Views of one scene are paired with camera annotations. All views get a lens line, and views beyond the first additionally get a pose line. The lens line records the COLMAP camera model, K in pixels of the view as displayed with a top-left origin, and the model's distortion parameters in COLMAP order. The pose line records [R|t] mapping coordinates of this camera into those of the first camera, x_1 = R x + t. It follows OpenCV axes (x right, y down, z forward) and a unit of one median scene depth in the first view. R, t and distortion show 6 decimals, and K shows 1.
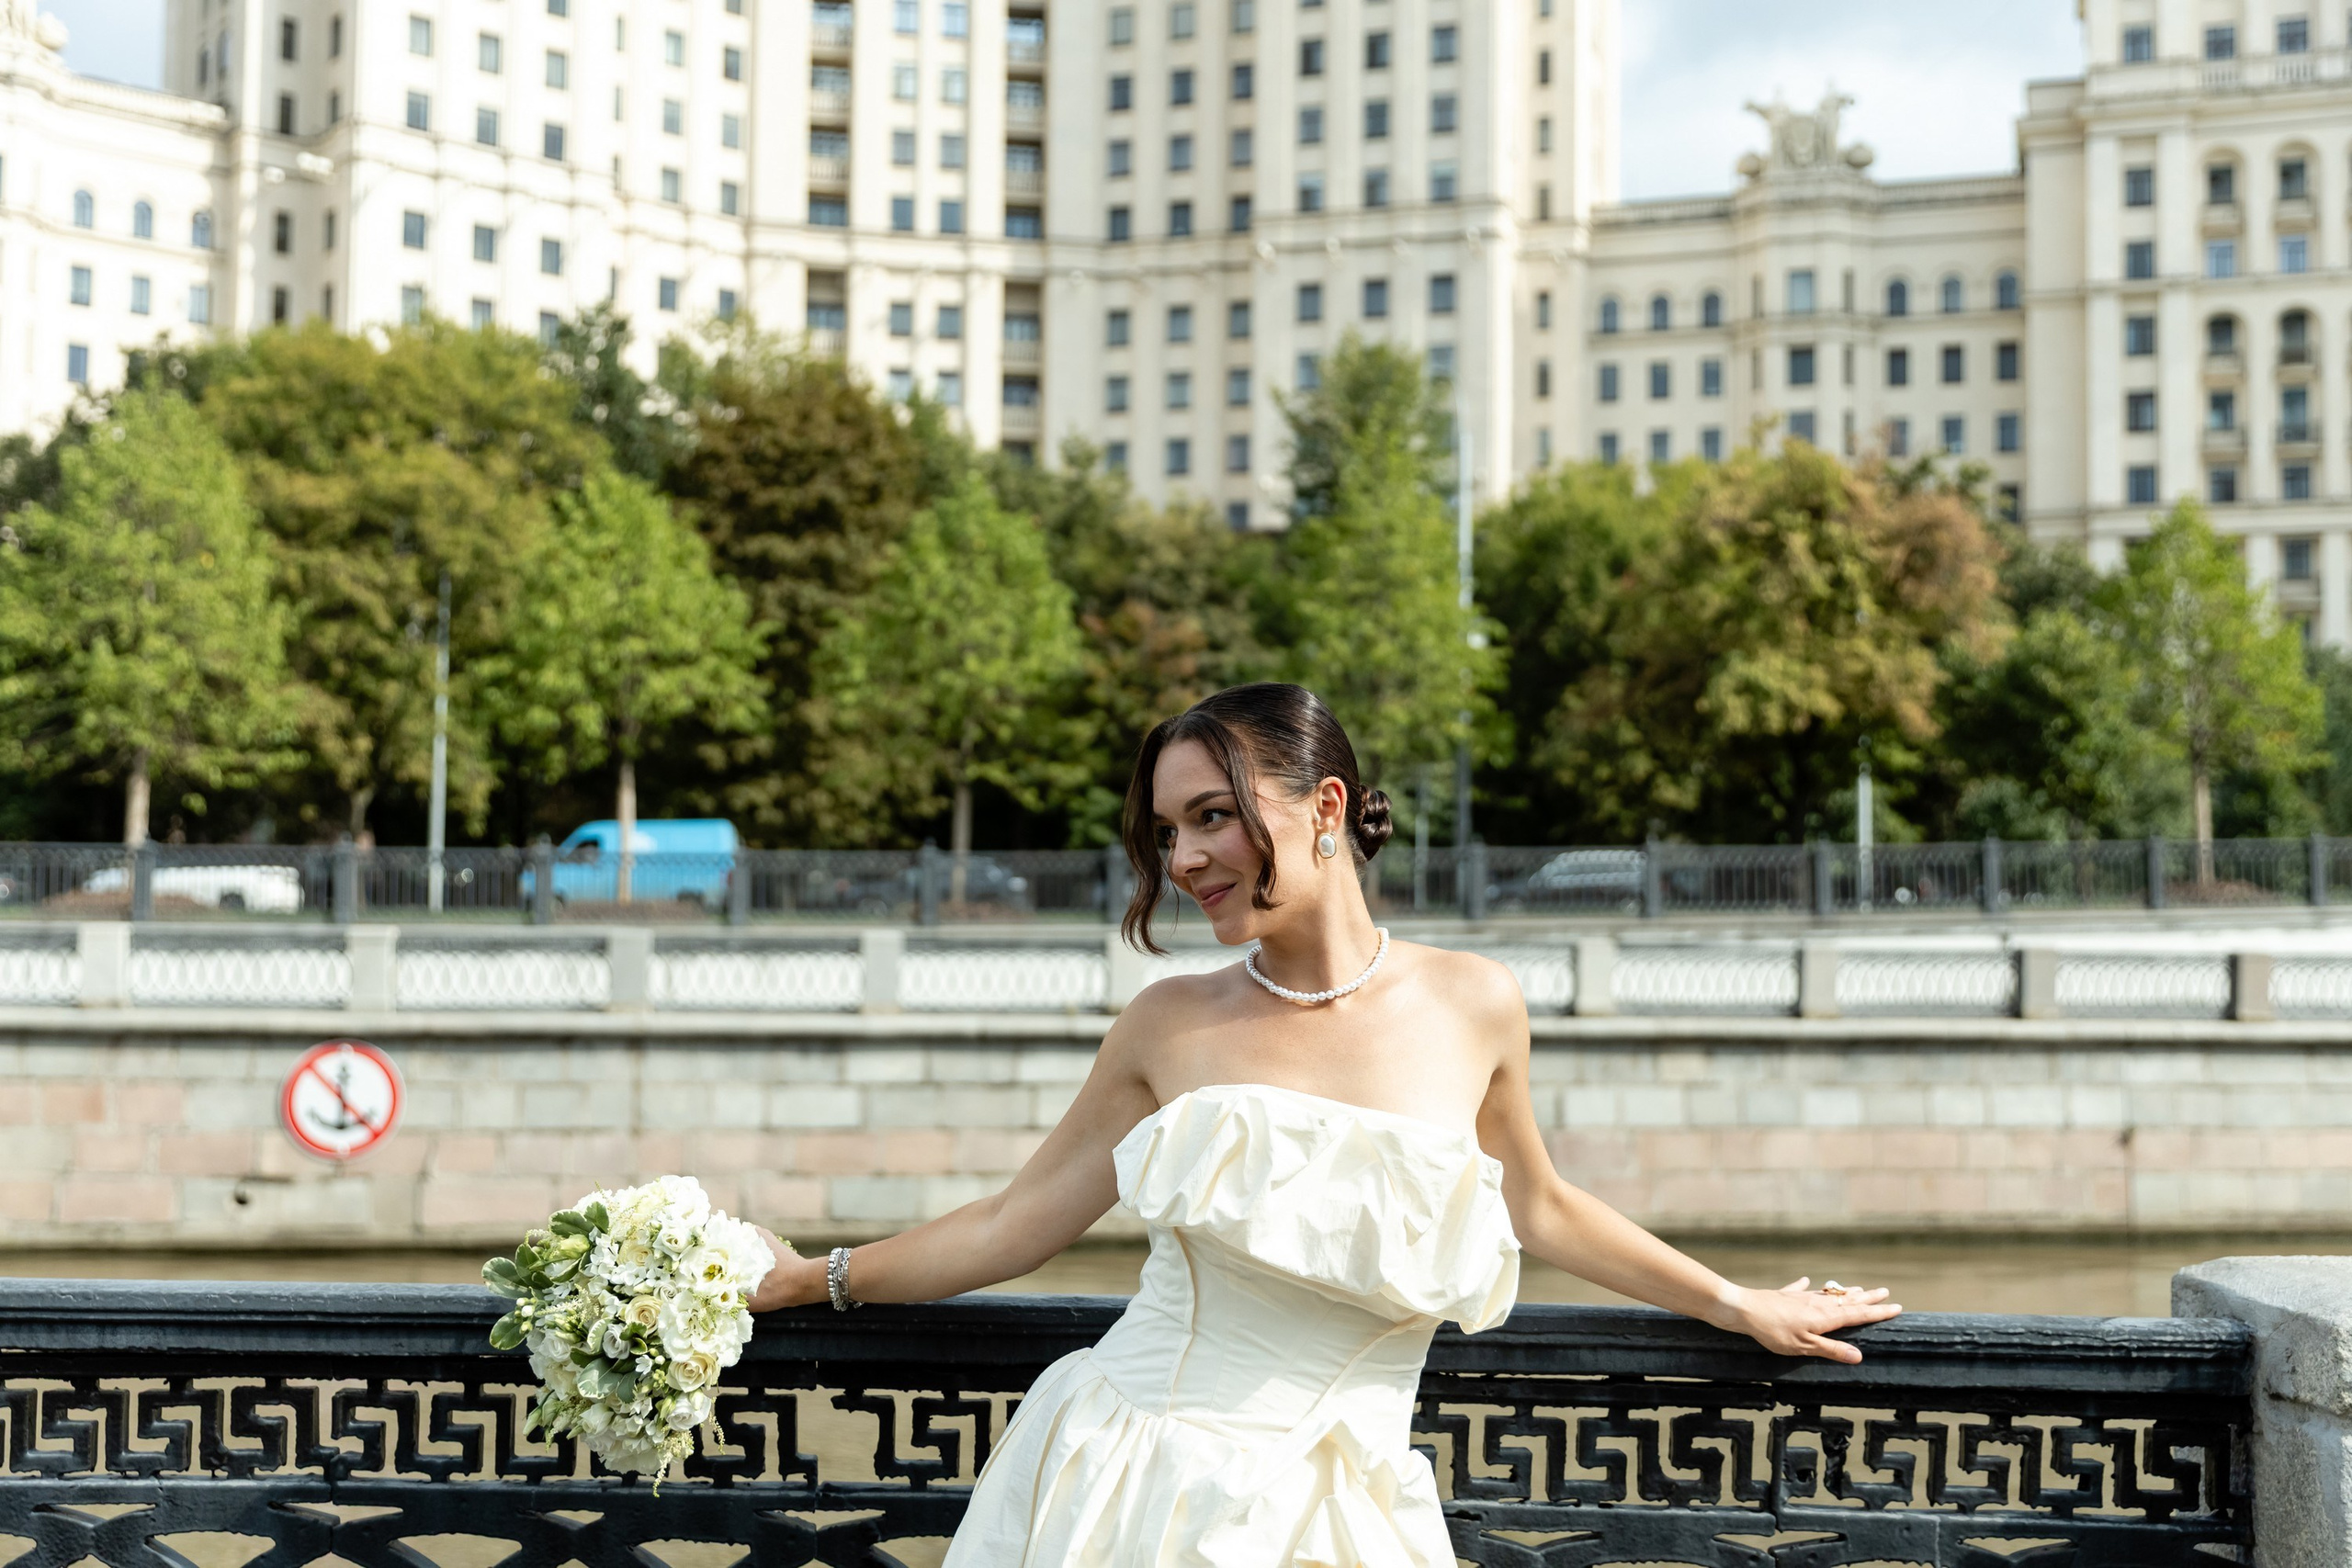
lens RADIAL K [[2633.4, 0, 1174.5], [0, 2633.4, 823.8], [0, 0, 1]] dist [0.008266, -0.020036]
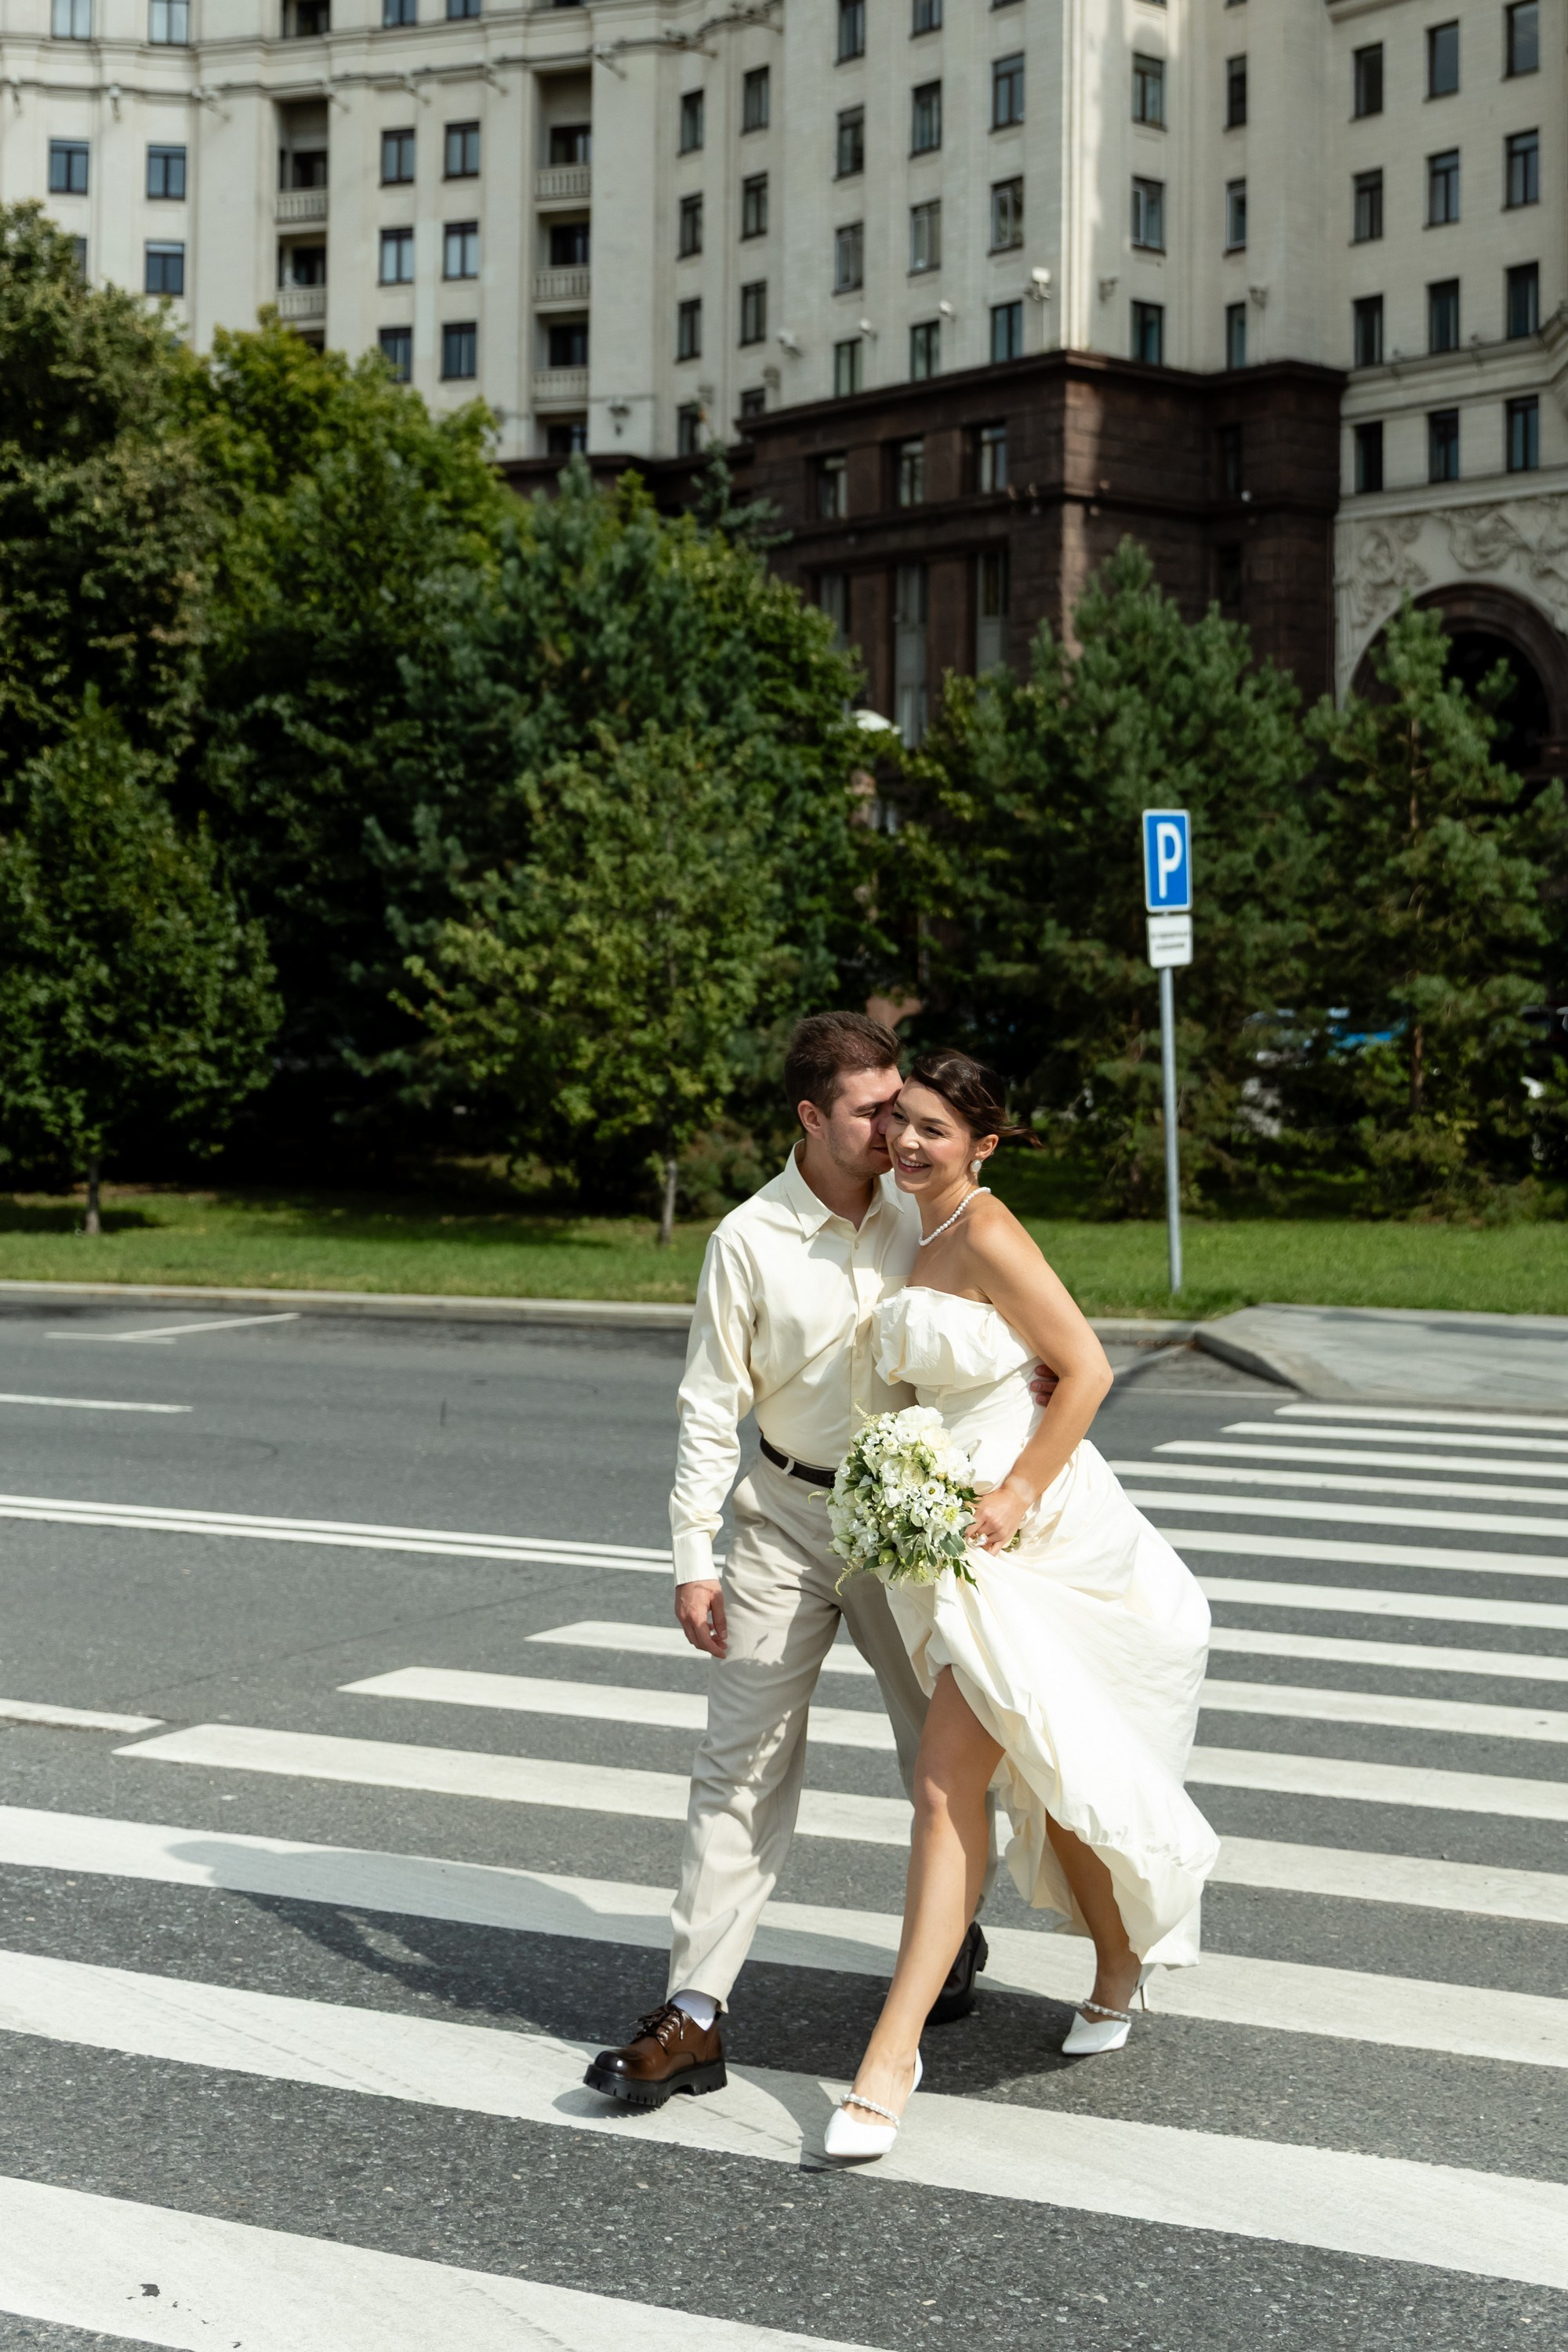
lens RADIAL K [[3061.3, 0, 744.7], [0, 3061.3, 852.2], [0, 0, 1]] dist [0.030725, -0.047491]
pose [[0.841115, -0.024210, -0.540314, 0.405298], [0.019380, 0.999705, -0.014624, -0.001494], [0.540508, 0.001829, 0.841337, 0.408869]]
